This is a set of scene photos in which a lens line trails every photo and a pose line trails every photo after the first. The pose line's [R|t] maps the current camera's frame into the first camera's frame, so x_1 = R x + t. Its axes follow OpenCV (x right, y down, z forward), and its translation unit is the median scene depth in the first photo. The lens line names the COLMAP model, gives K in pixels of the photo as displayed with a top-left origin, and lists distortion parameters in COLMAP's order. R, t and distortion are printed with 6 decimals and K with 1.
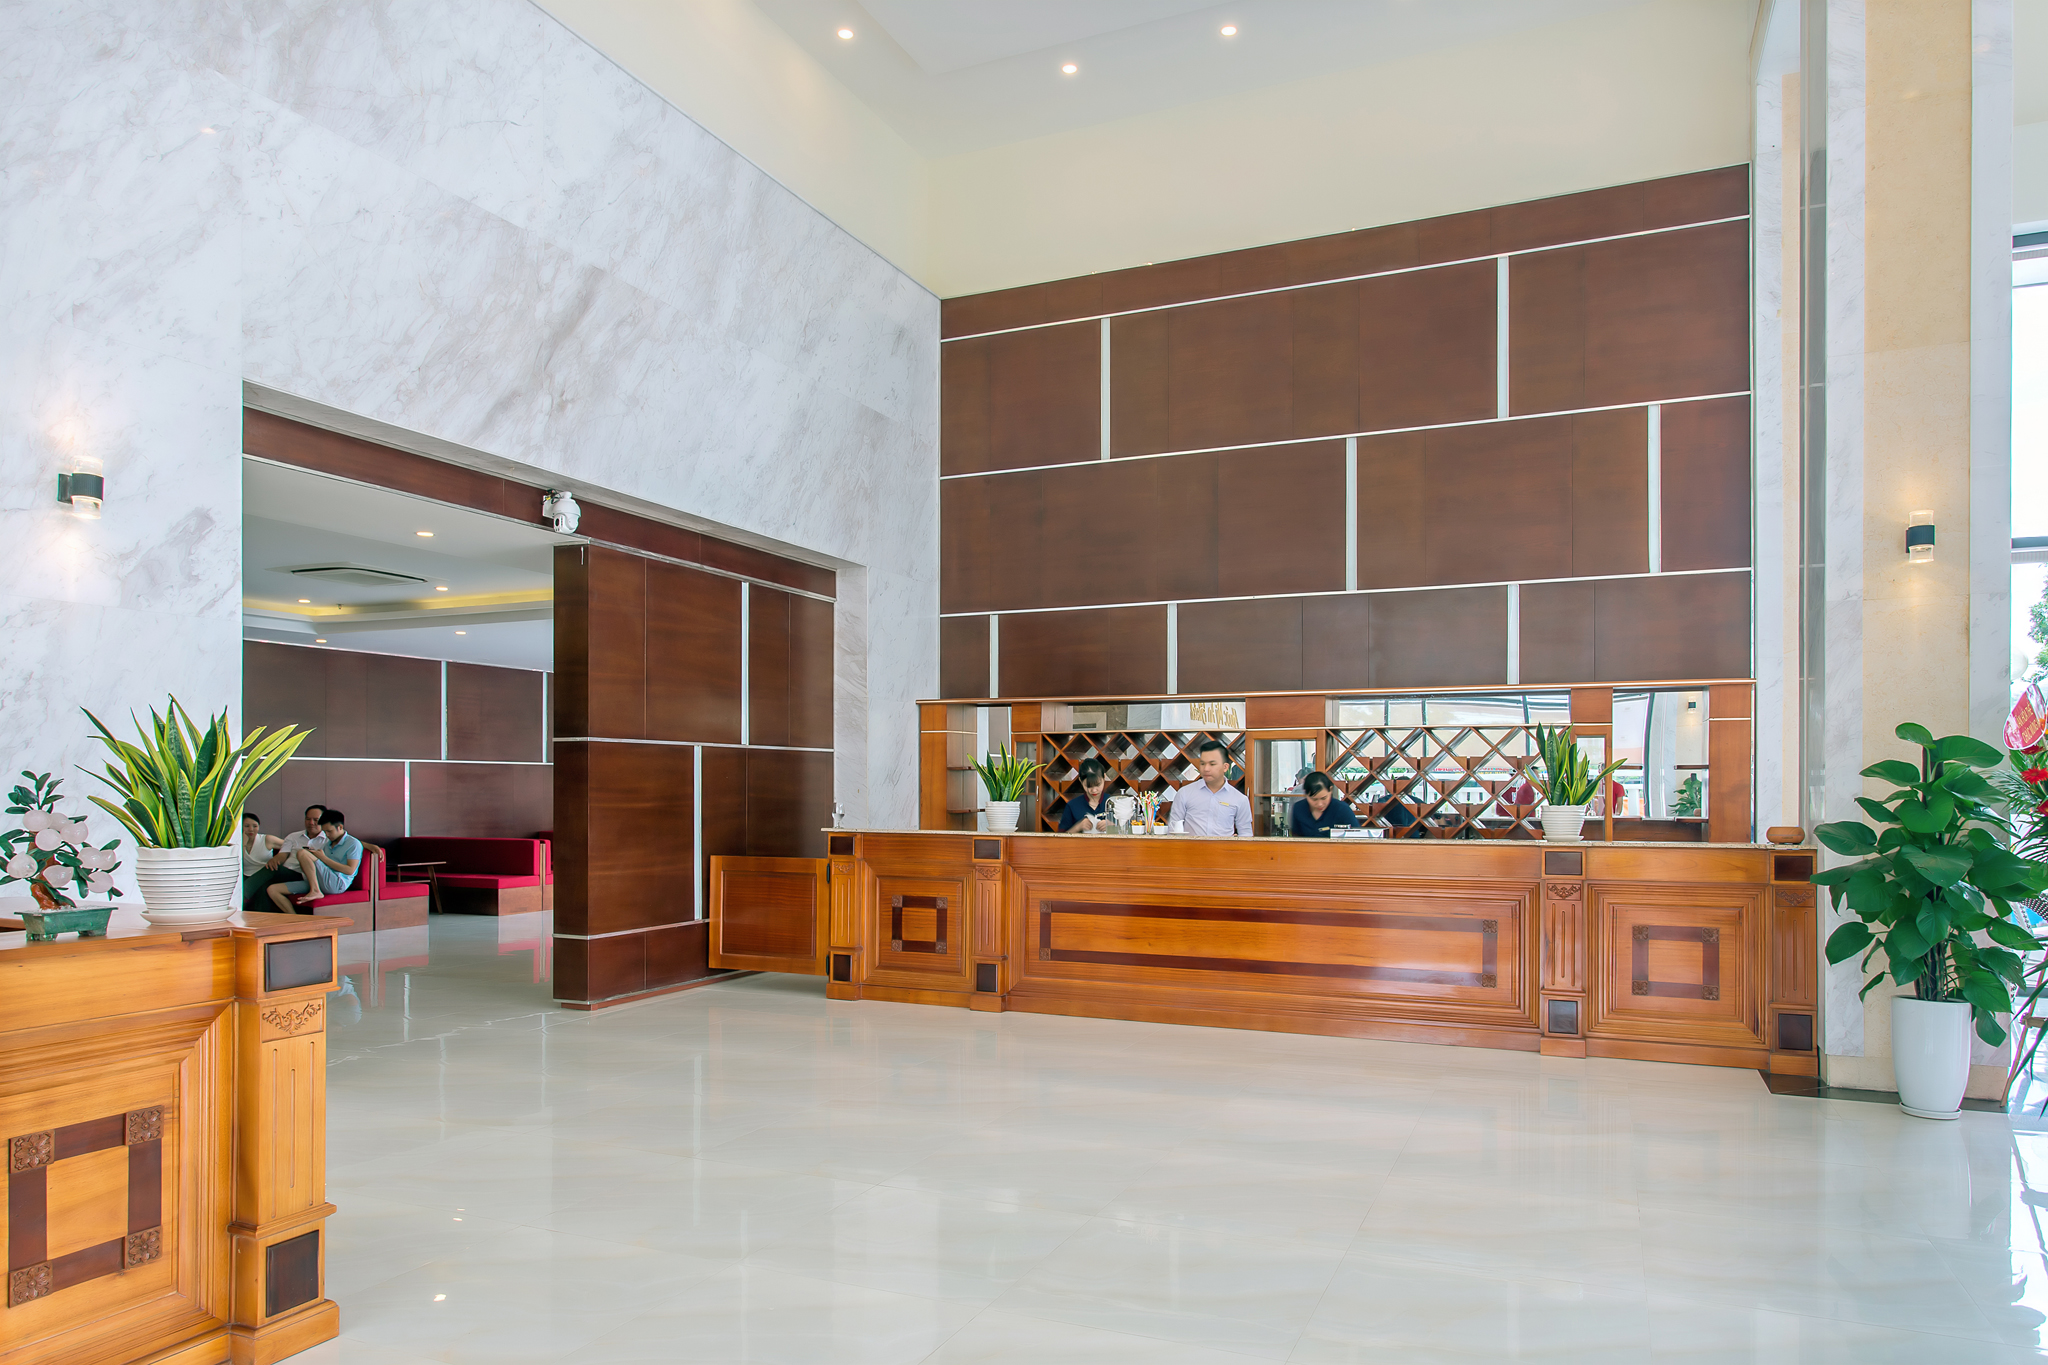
lens RADIAL K [[1263.6, 0, 1027.7], [0, 1263.6, 779.5], [0, 0, 1]] dist [-0.001005, 0.004533]
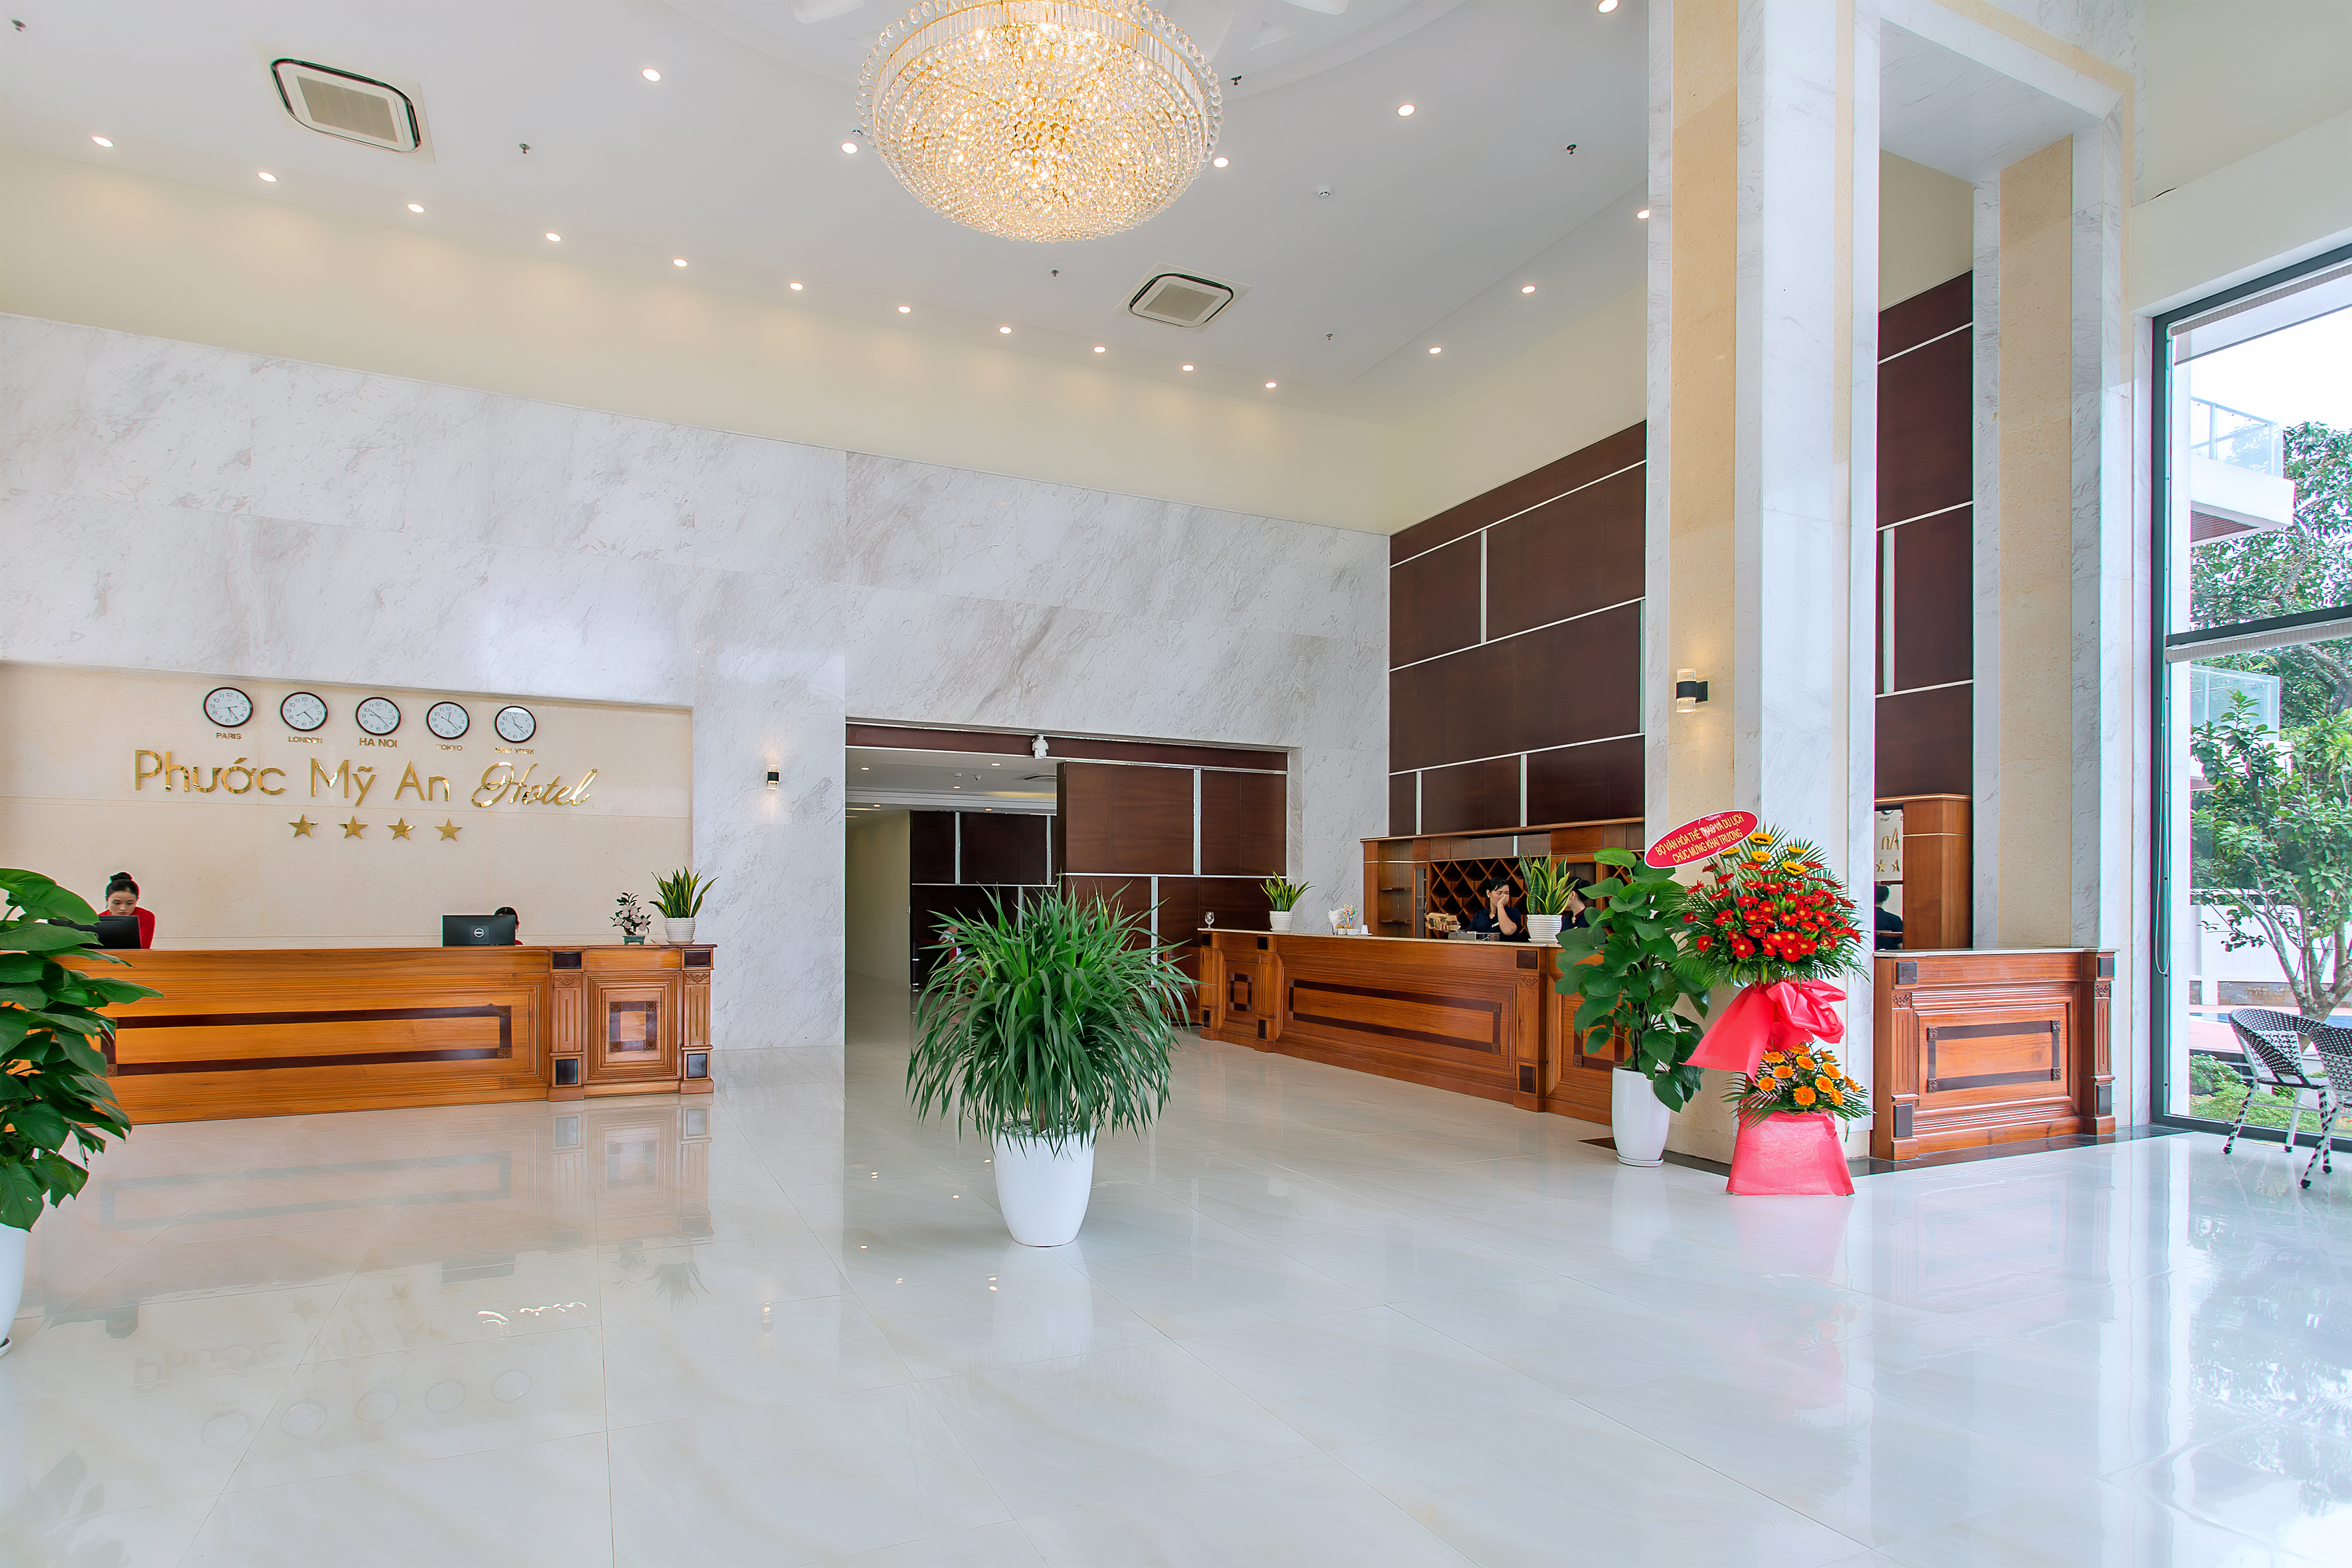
lens RADIAL K [[1209.4, 0, 1172.5], [0, 1209.4, 902.6], [0, 0, 1]] dist [-0.001335, 0.000465]
pose [[0.746511, -0.000834, -0.665373, 0.772148], [0.000420, 1.000000, -0.000782, 0.007514], [0.665373, 0.000305, 0.746511, -0.126681]]
